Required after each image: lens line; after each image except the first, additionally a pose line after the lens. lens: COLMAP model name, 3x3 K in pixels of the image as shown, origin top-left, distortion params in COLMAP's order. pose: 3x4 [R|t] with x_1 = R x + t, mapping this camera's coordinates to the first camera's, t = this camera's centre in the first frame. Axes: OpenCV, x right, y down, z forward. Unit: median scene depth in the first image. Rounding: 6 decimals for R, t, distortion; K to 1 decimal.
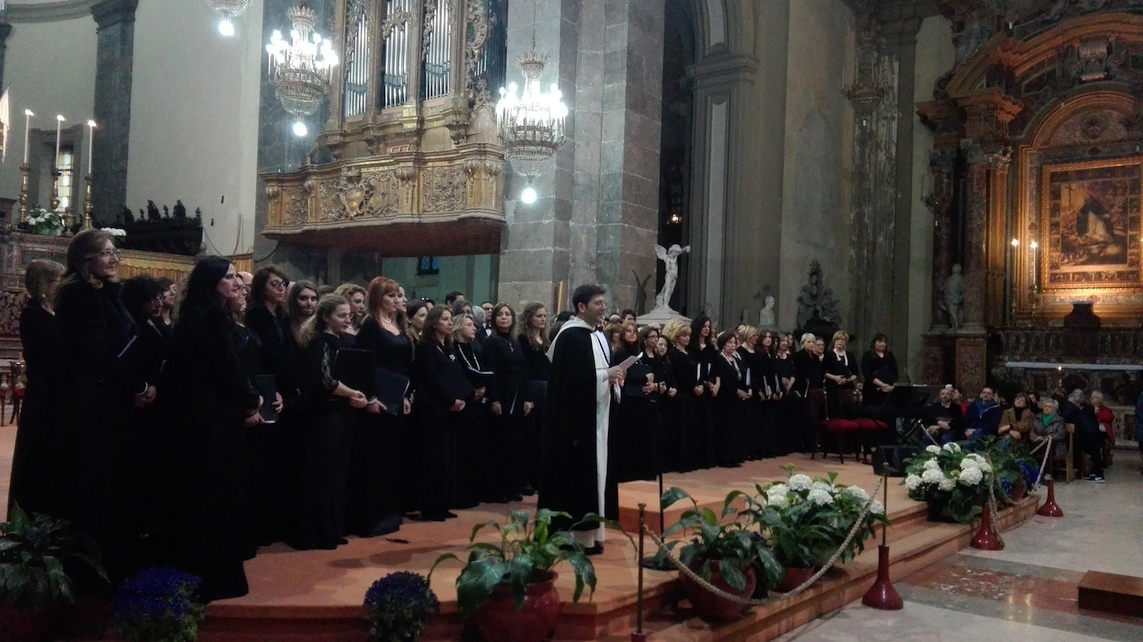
lens RADIAL K [[899.1, 0, 565.8], [0, 899.1, 321.5], [0, 0, 1]] dist [0.118564, -0.215264]
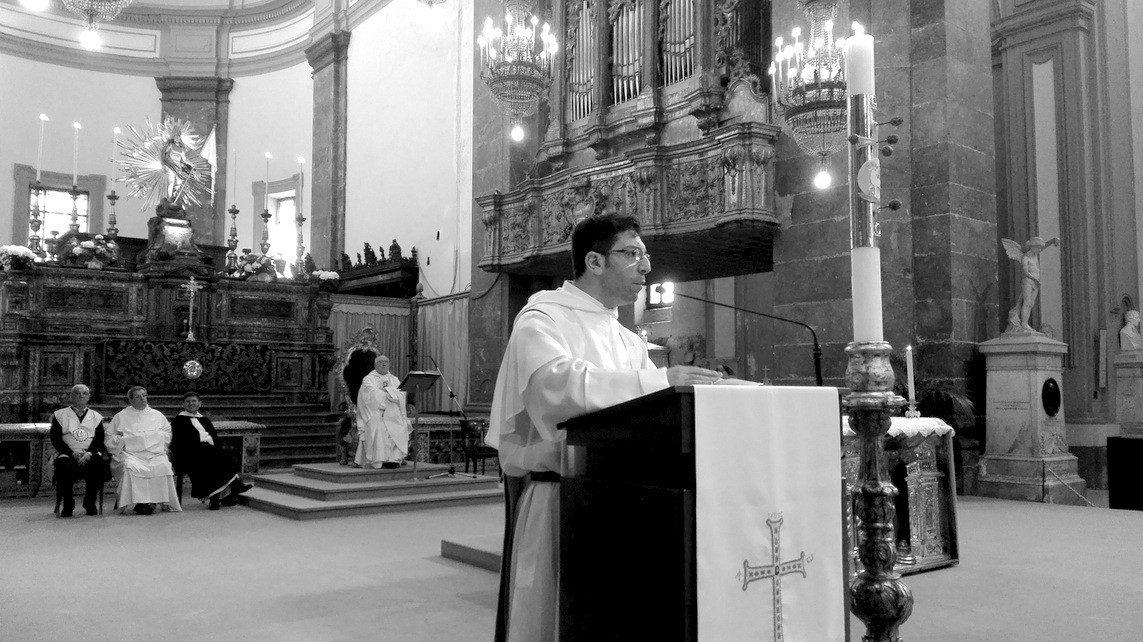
lens RADIAL K [[899.1, 0, 565.8], [0, 899.1, 321.5], [0, 0, 1]] dist [0.118564, -0.215264]
pose [[0.972476, -0.045195, -0.228576, -0.064394], [0.034472, 0.998119, -0.050691, 0.002896], [0.230437, 0.041416, 0.972205, 0.200771]]
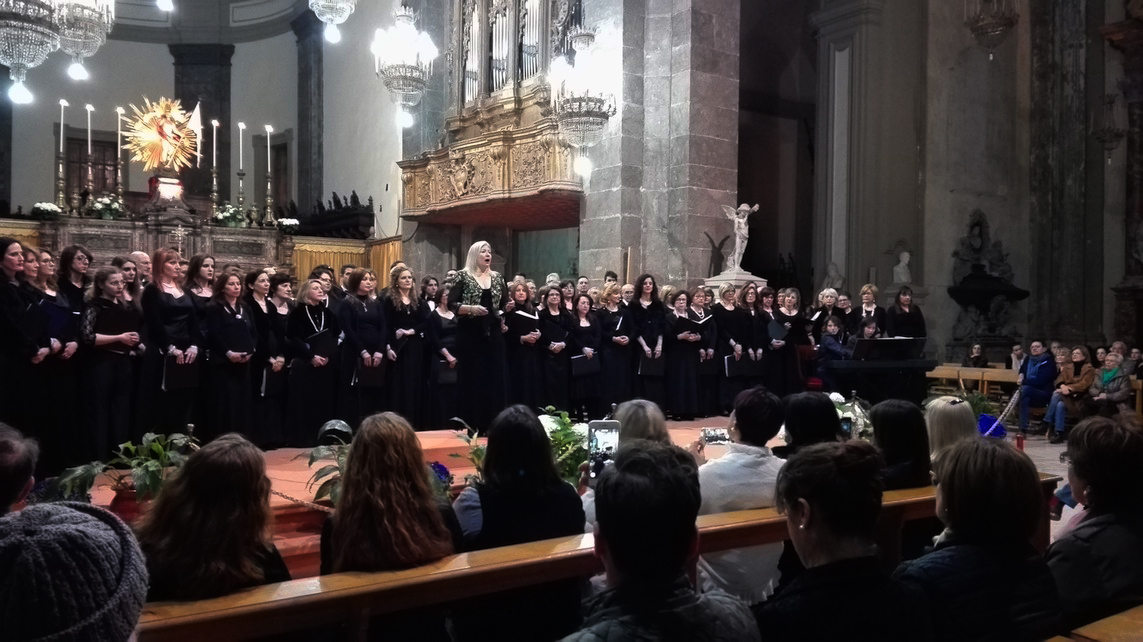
lens RADIAL K [[903.9, 0, 567.0], [0, 903.9, 321.0], [0, 0, 1]] dist [0.114798, -0.216618]
pose [[0.958609, -0.023129, -0.283786, 0.187647], [0.031822, 0.999154, 0.026062, 0.009087], [0.282943, -0.034014, 0.958533, -0.007812]]
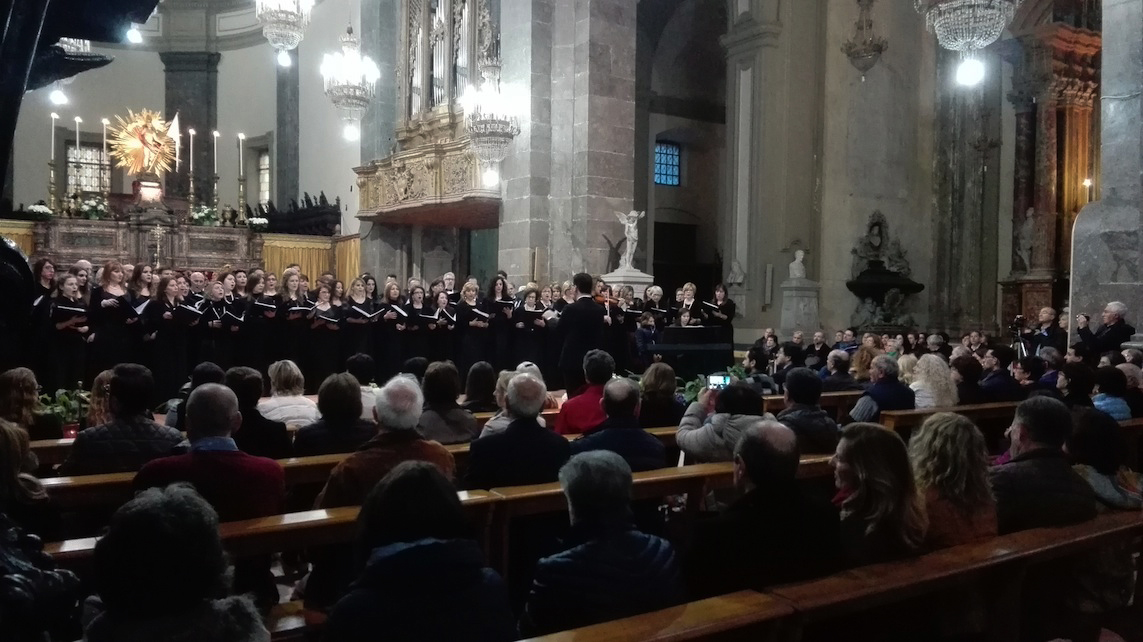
lens RADIAL K [[899.1, 0, 565.8], [0, 899.1, 321.5], [0, 0, 1]] dist [0.118564, -0.215264]
pose [[0.955218, -0.017561, -0.295381, 0.327149], [0.030318, 0.998792, 0.038664, 0.006865], [0.294345, -0.045888, 0.954597, -0.104450]]
